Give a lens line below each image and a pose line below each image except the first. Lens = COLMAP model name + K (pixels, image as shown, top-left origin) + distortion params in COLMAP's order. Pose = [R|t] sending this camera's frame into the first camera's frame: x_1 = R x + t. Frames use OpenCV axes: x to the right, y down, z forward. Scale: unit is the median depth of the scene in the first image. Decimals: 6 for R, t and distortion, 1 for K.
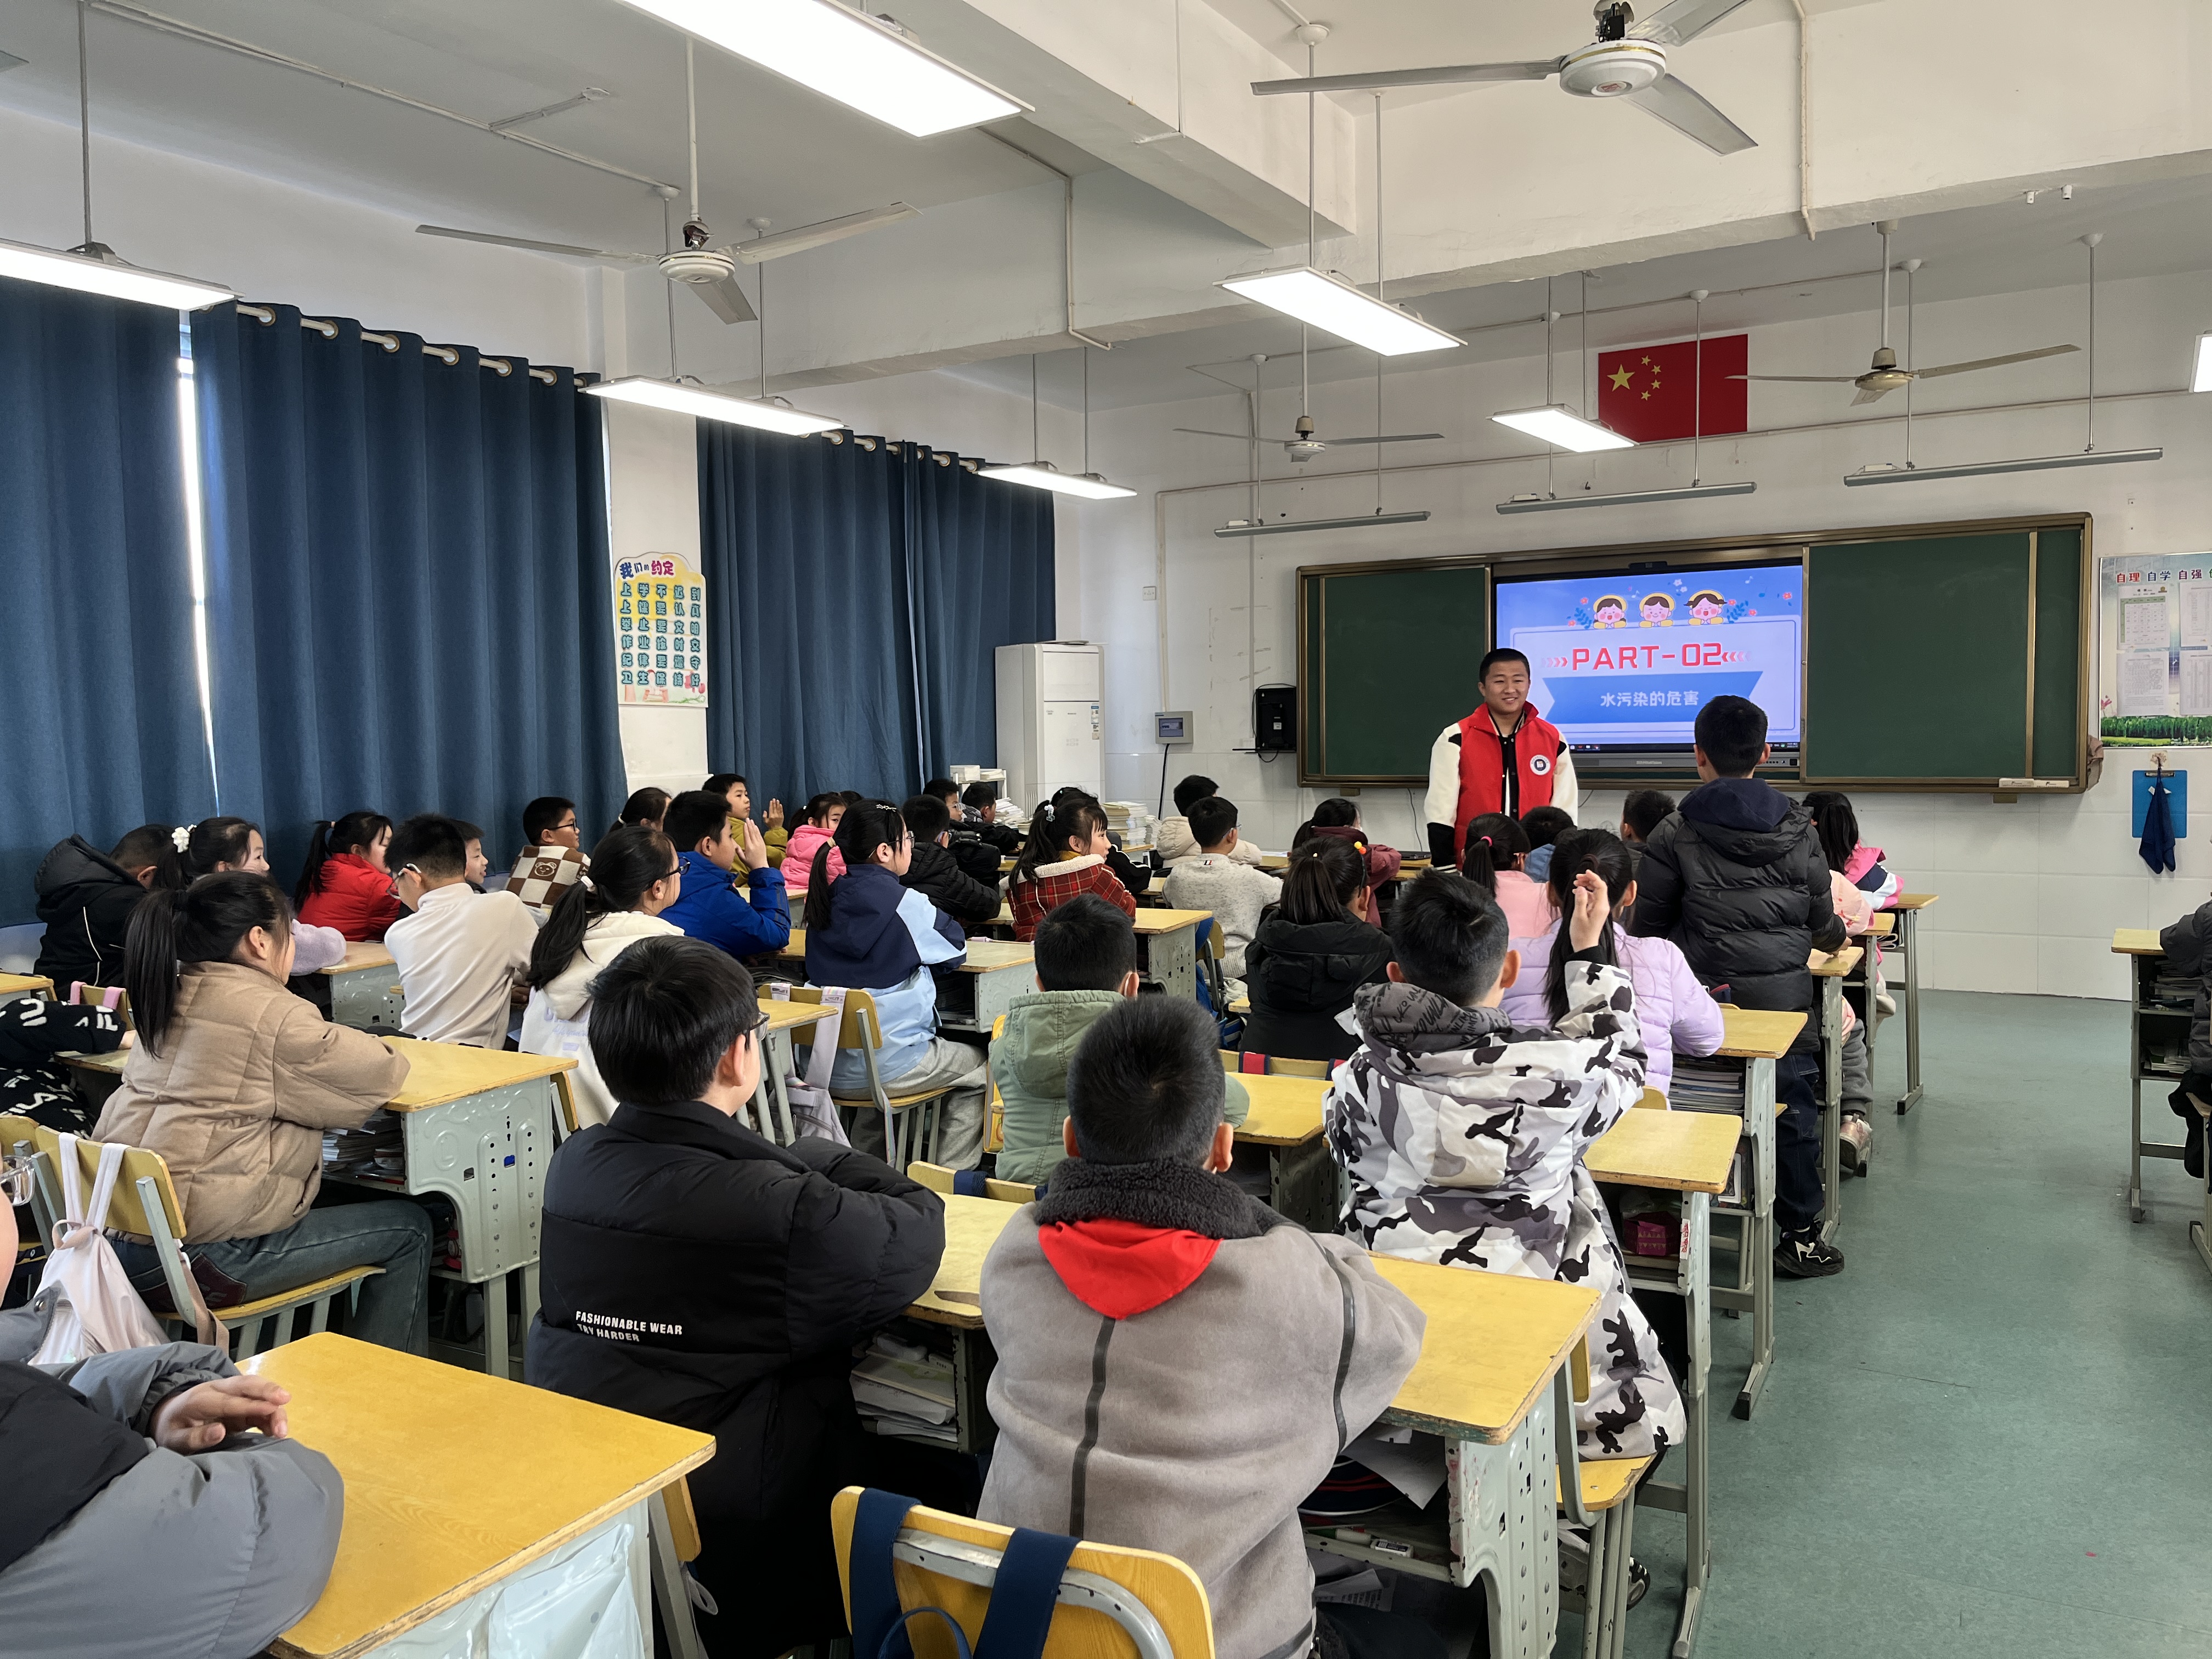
lens RADIAL K [[1686.8, 0, 1106.0], [0, 1686.8, 829.5], [0, 0, 1]] dist [0.229398, -0.004850]
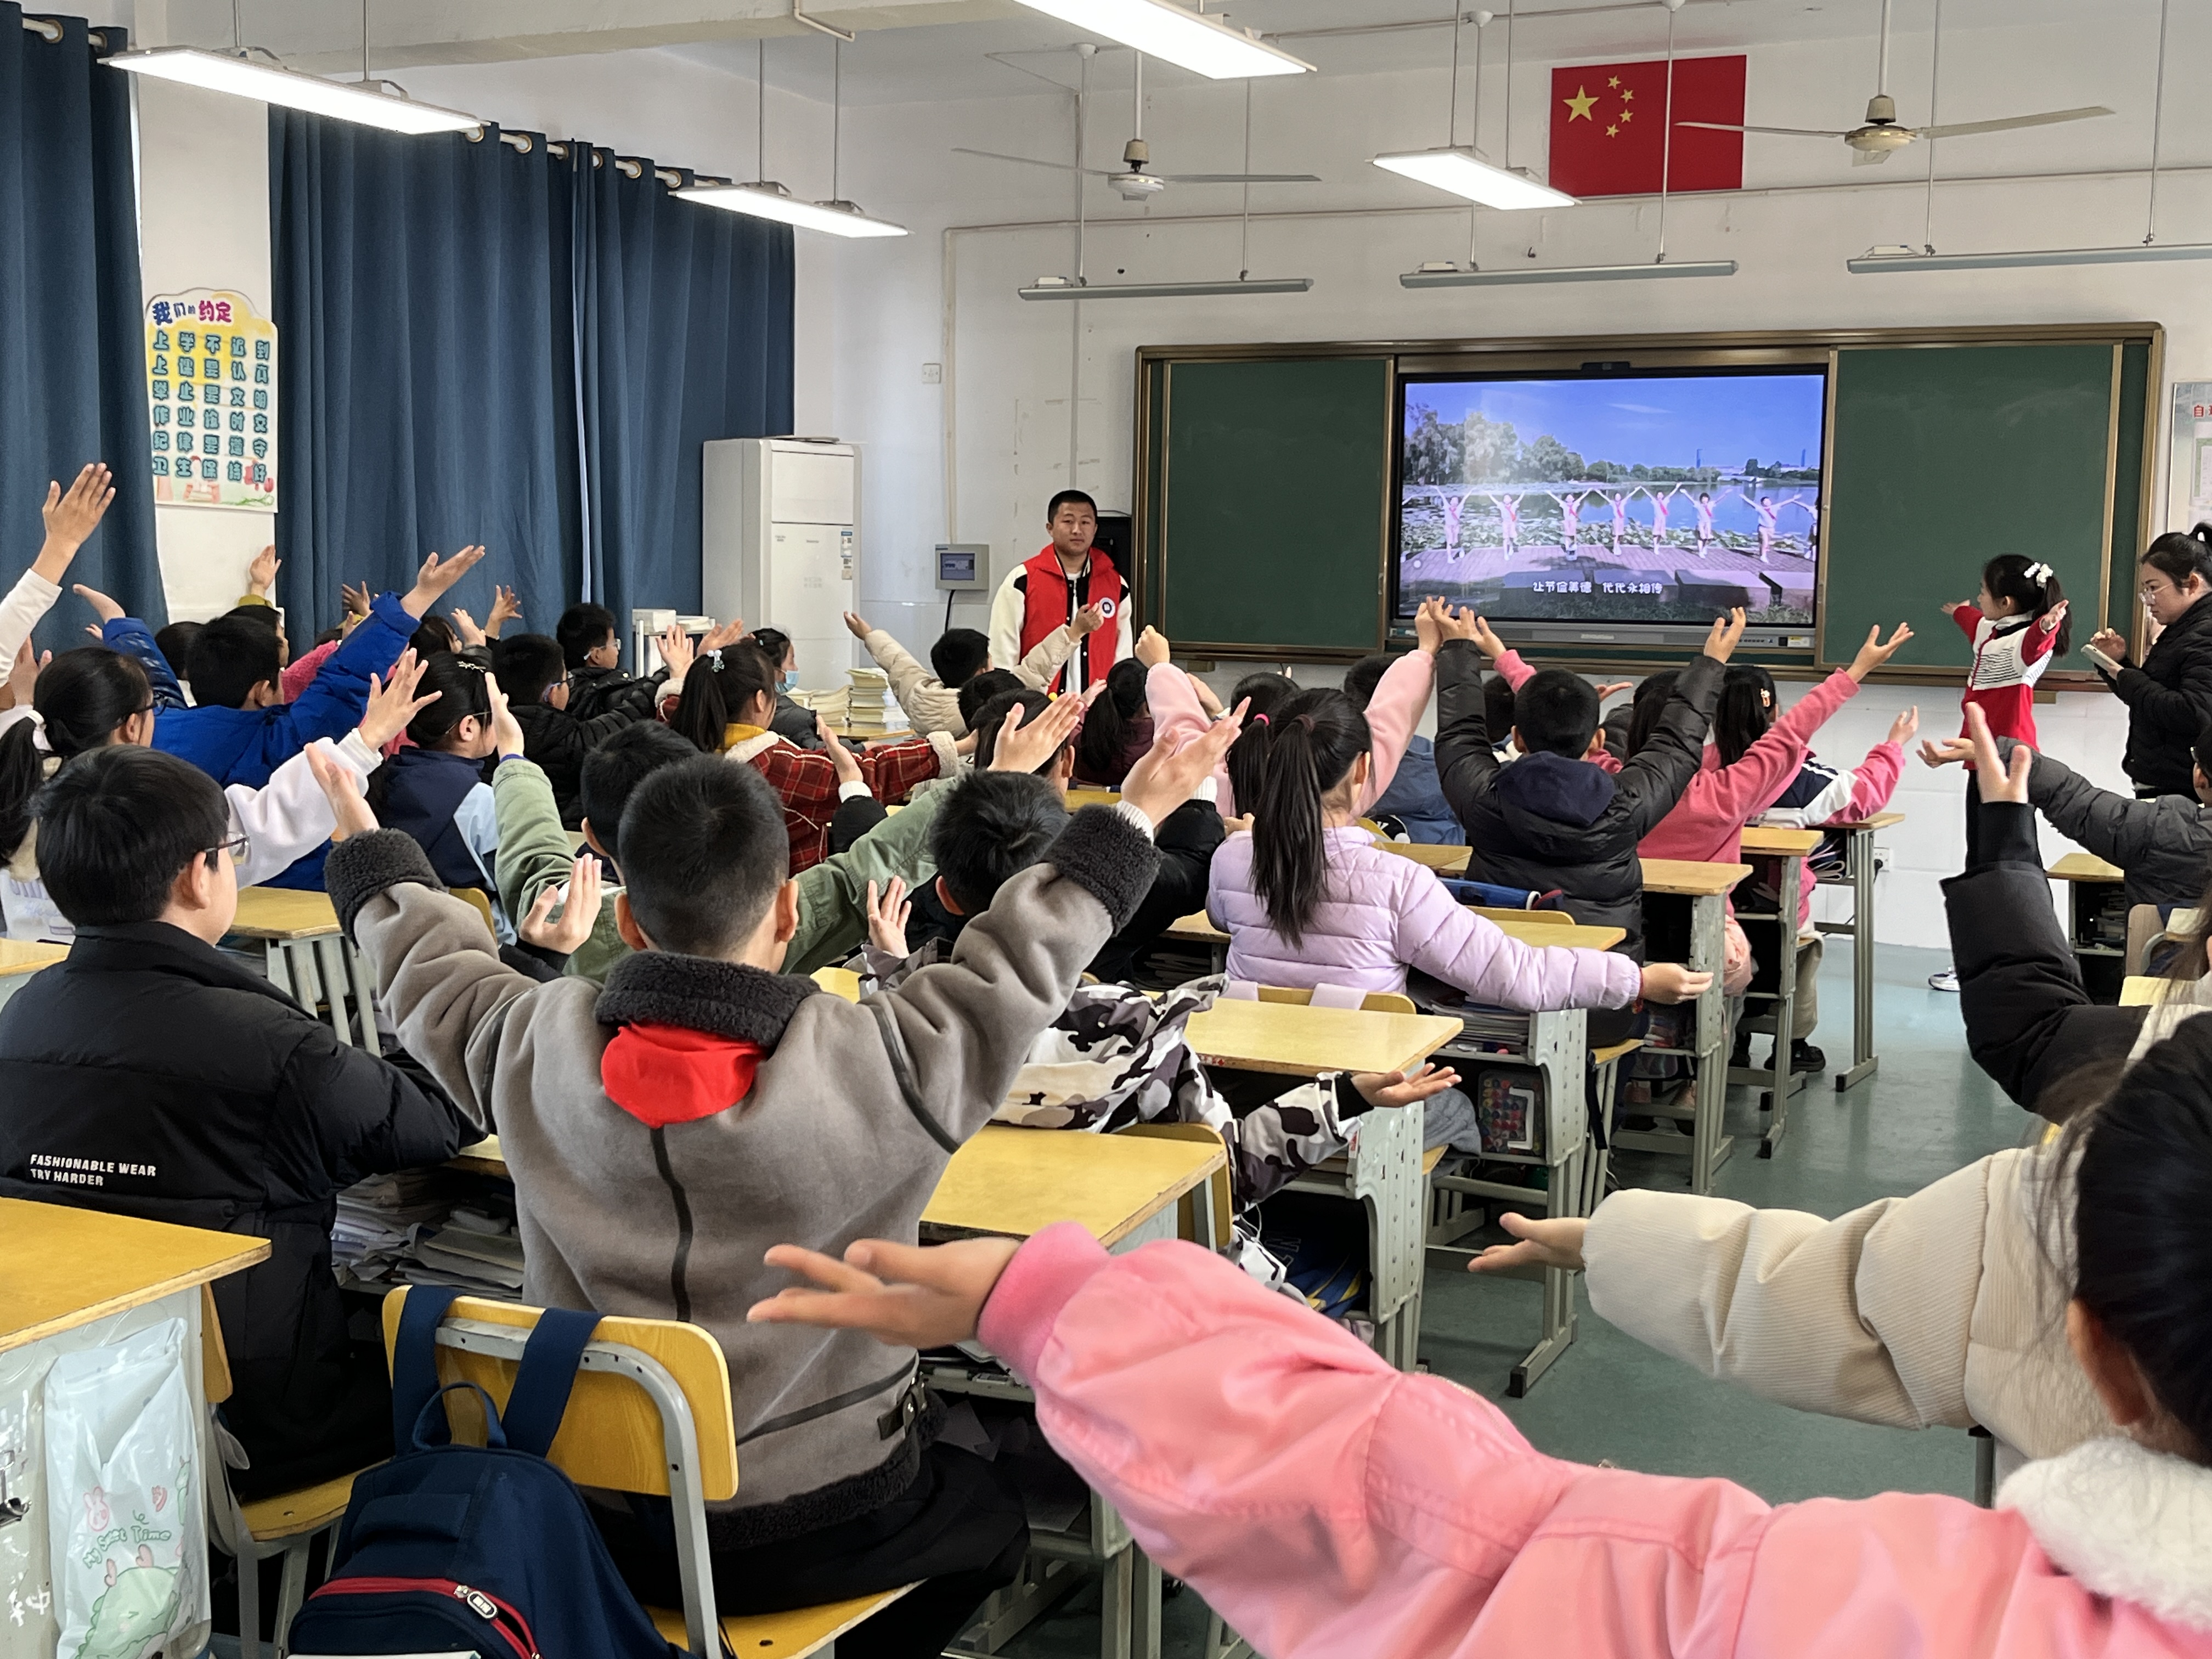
lens RADIAL K [[2604.9, 0, 1106.0], [0, 2604.9, 829.5], [0, 0, 1]] dist [0.245218, -0.199551]
pose [[0.997269, 0.026120, 0.069089, 0.034075], [-0.028762, 0.998881, 0.037536, 0.008323], [-0.068031, -0.039421, 0.996904, -0.124364]]
